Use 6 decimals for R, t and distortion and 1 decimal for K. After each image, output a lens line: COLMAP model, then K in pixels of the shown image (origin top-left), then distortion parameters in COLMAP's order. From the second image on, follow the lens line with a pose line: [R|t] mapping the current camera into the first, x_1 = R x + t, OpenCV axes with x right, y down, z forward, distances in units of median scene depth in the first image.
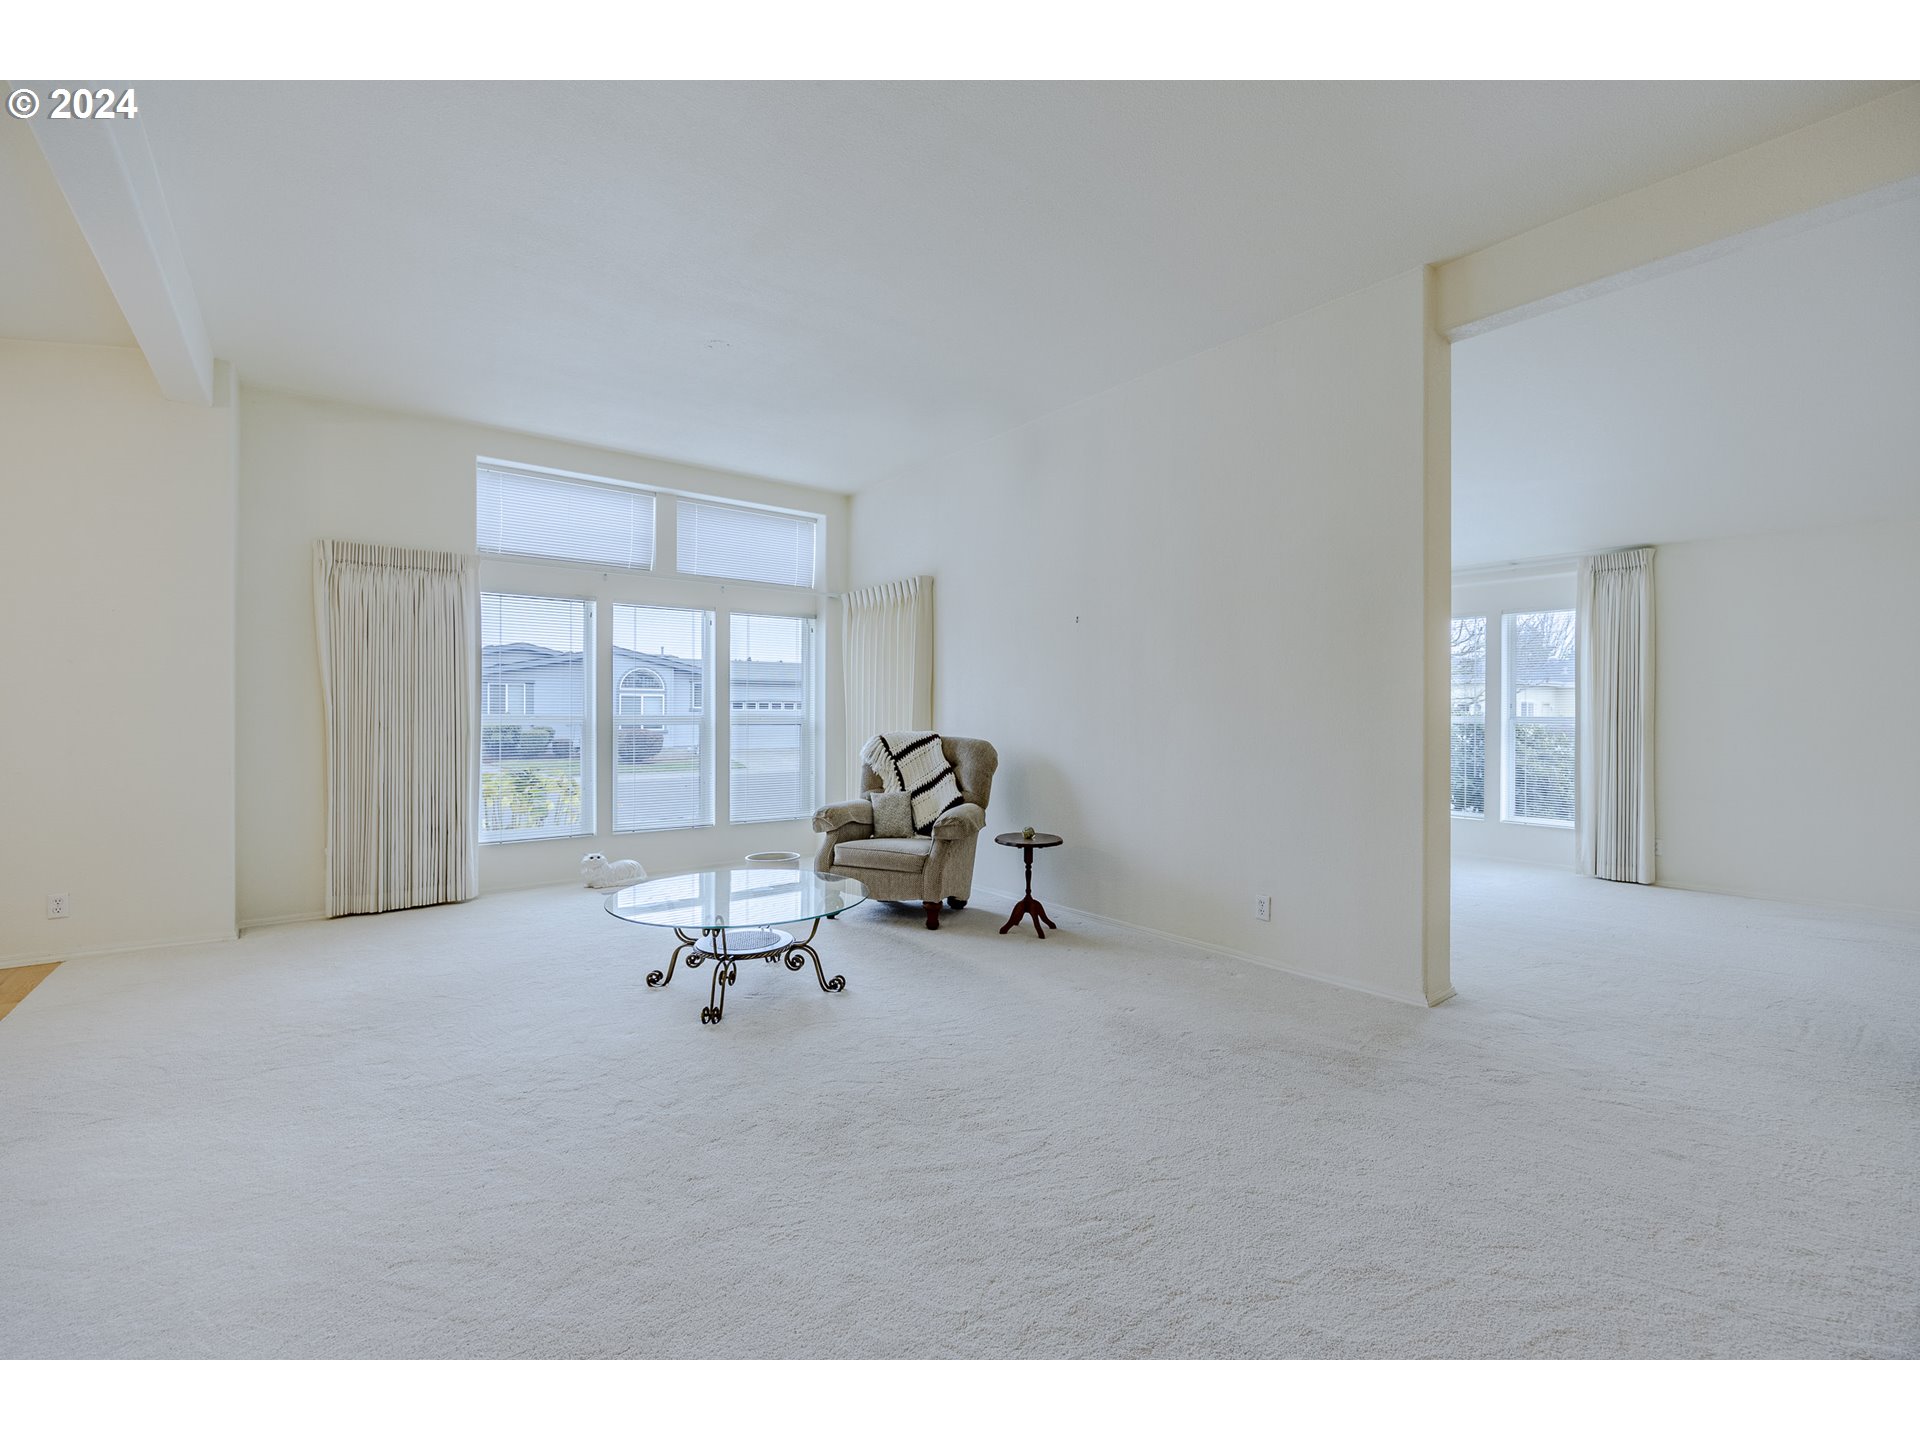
lens RADIAL K [[834.2, 0, 957.2], [0, 834.2, 714.7], [0, 0, 1]] dist [-0.004312, -0.004615]
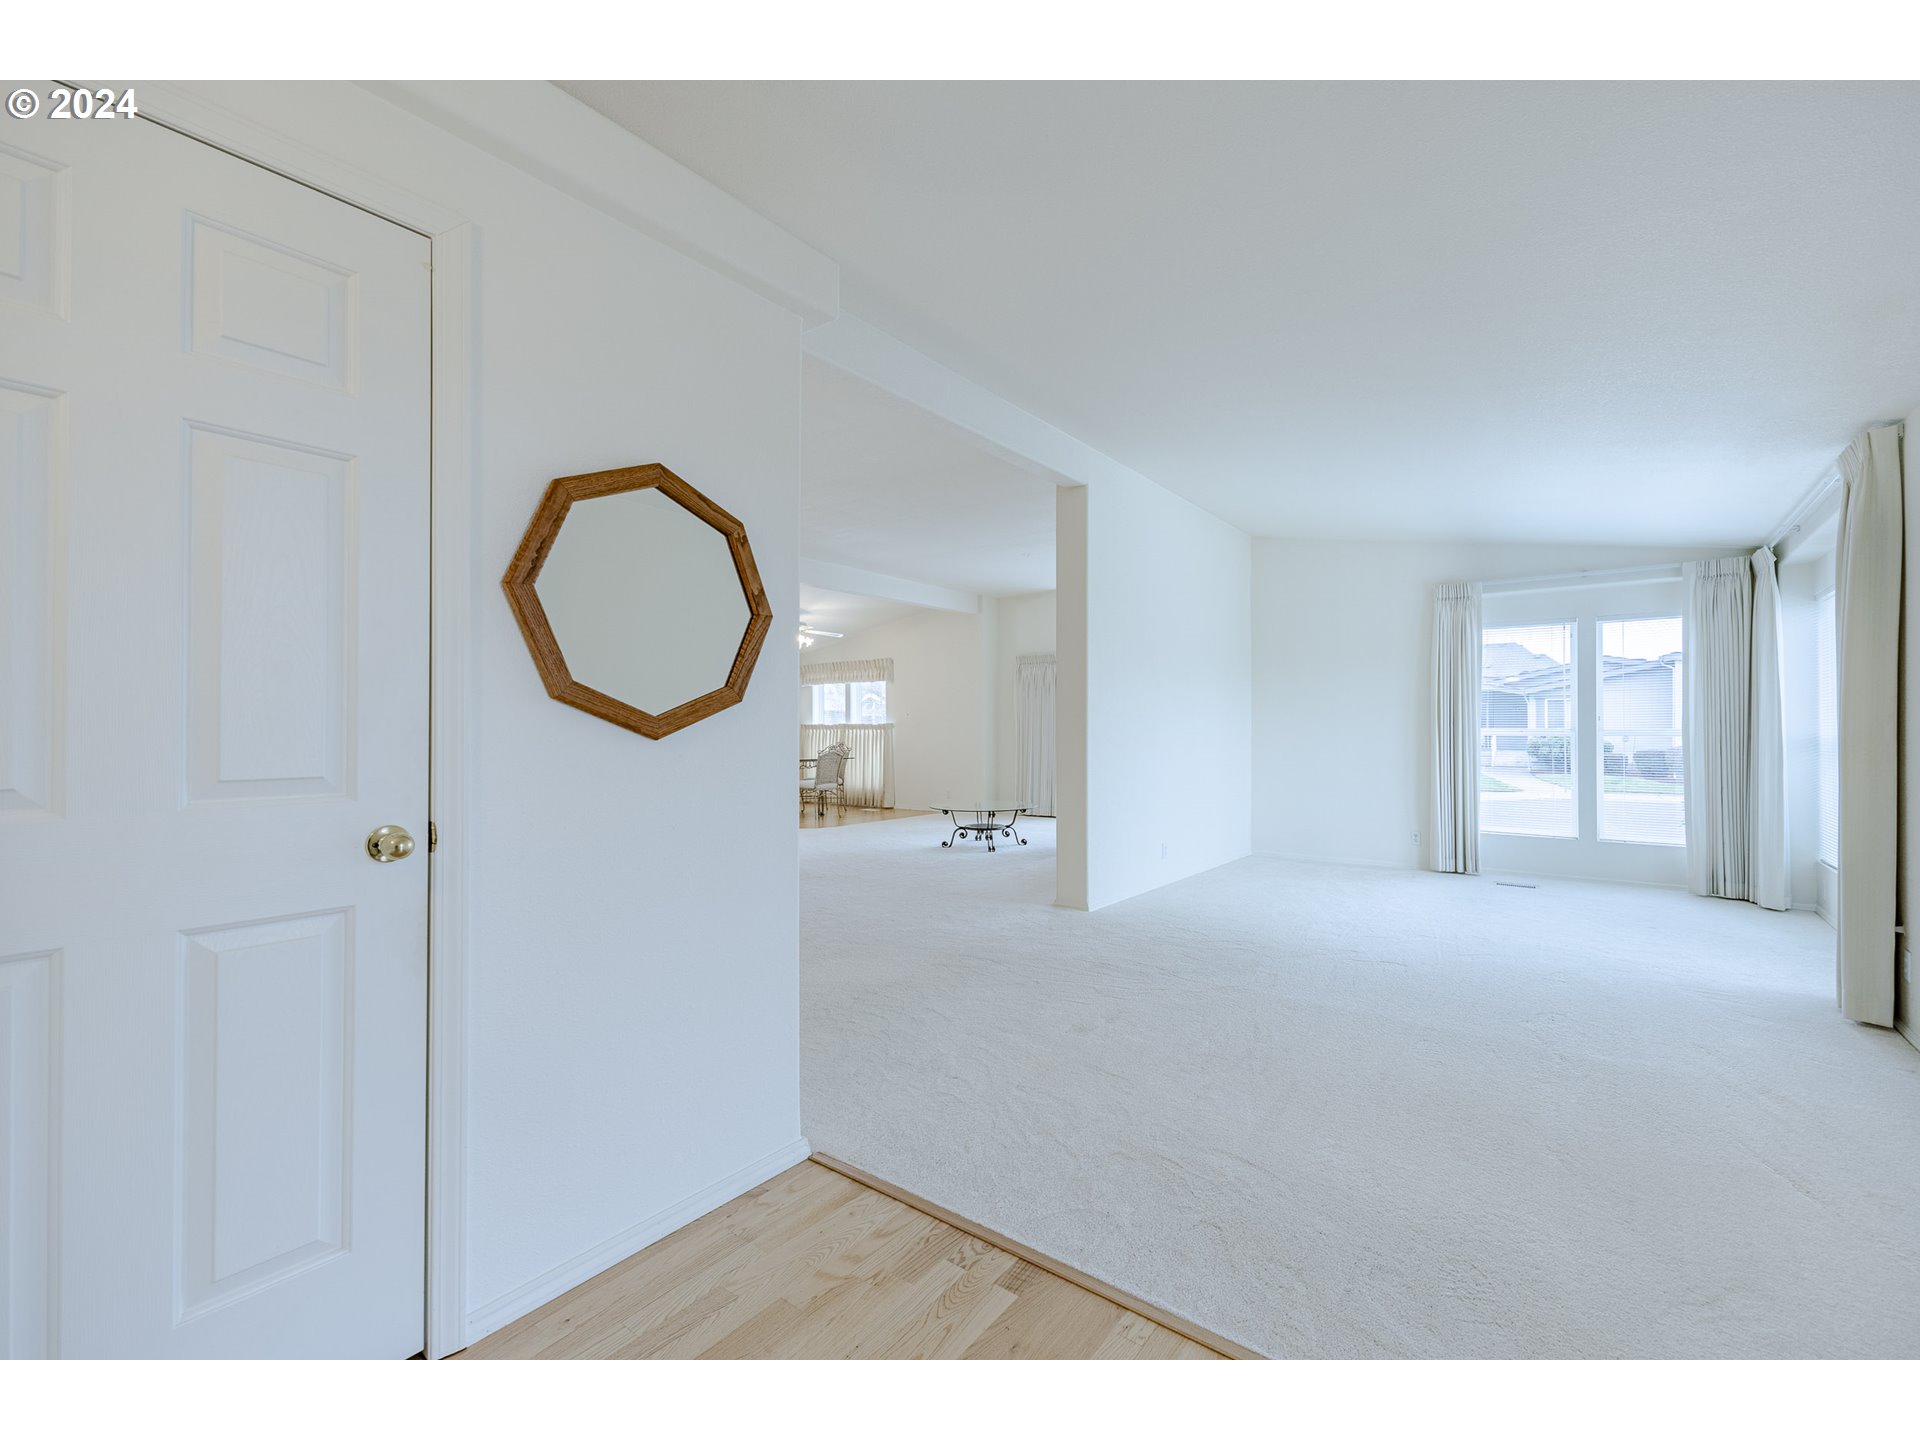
lens RADIAL K [[834.2, 0, 979.4], [0, 834.2, 718.1], [0, 0, 1]] dist [-0.004312, -0.004615]
pose [[0.236626, -0.013518, -0.971507, 1.174606], [-0.000322, 0.999902, -0.013992, 0.003304], [0.971601, 0.003624, 0.236598, 0.255756]]
